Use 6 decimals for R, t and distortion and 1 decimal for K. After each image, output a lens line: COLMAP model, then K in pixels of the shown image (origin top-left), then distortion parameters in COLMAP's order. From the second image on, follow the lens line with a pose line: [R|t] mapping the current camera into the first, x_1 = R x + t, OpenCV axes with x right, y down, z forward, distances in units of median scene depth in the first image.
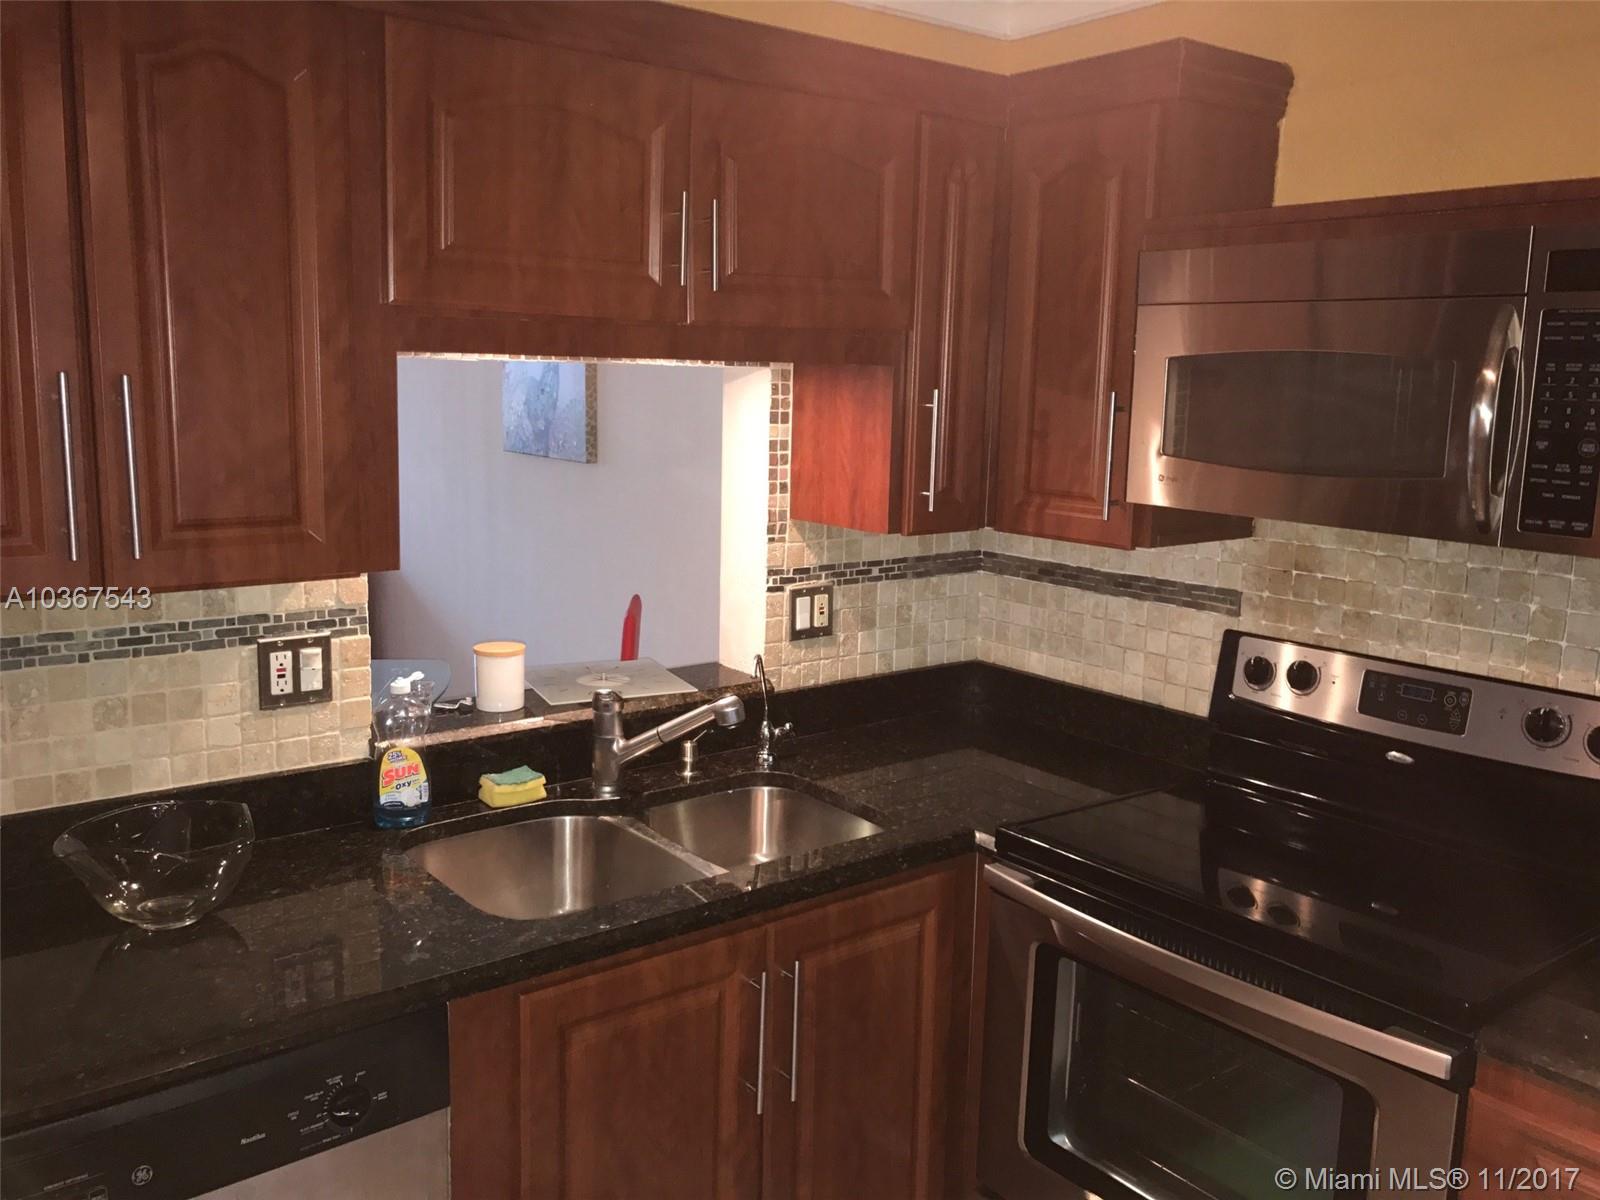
lens RADIAL K [[1313.9, 0, 777.1], [0, 1313.9, 597.8], [0, 0, 1]] dist [0.057452, -0.138934]
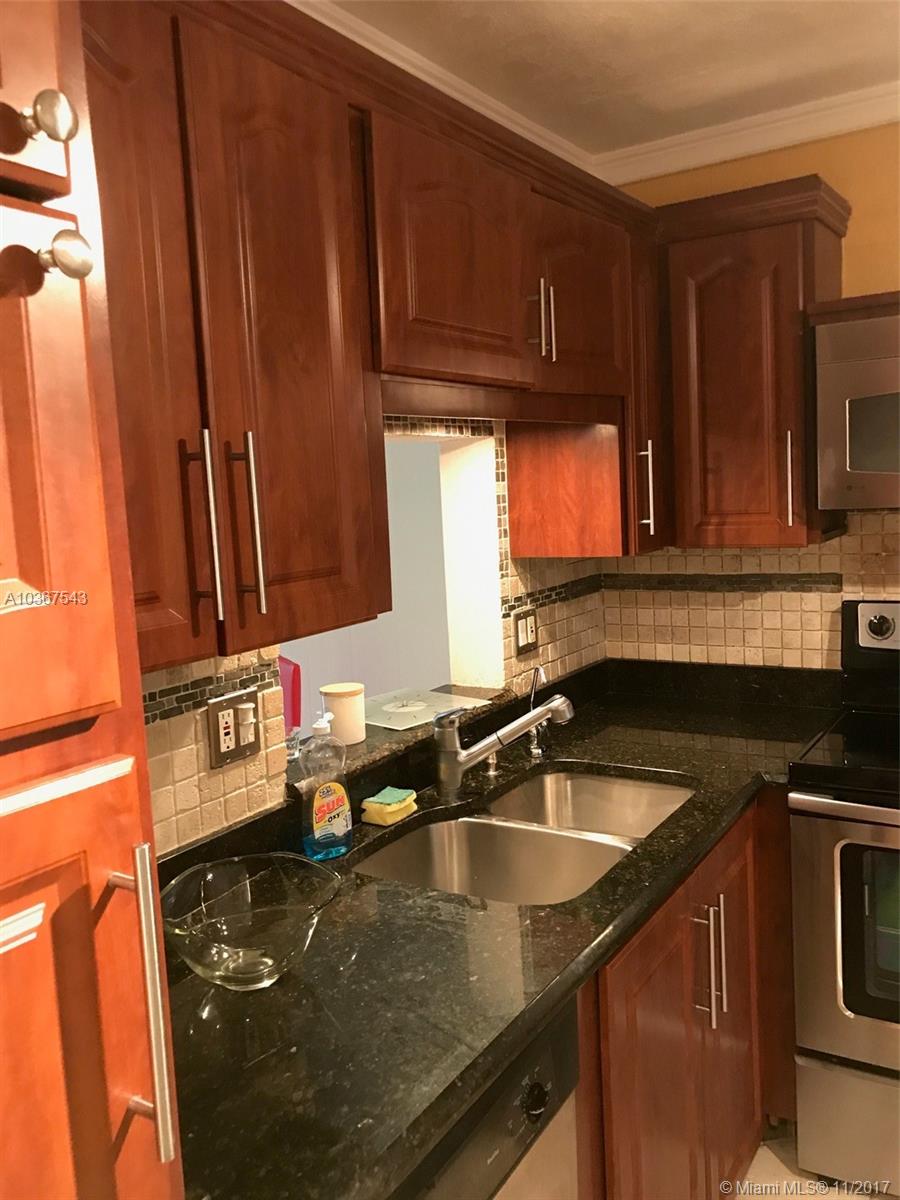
lens RADIAL K [[1007.5, 0, 446.8], [0, 1007.5, 594.9], [0, 0, 1]] dist [0.035957, -0.022472]
pose [[0.929266, -0.110805, 0.352401, -0.431976], [0.132079, 0.990555, -0.036826, 0.001882], [-0.344992, 0.080766, 0.935124, 0.153368]]
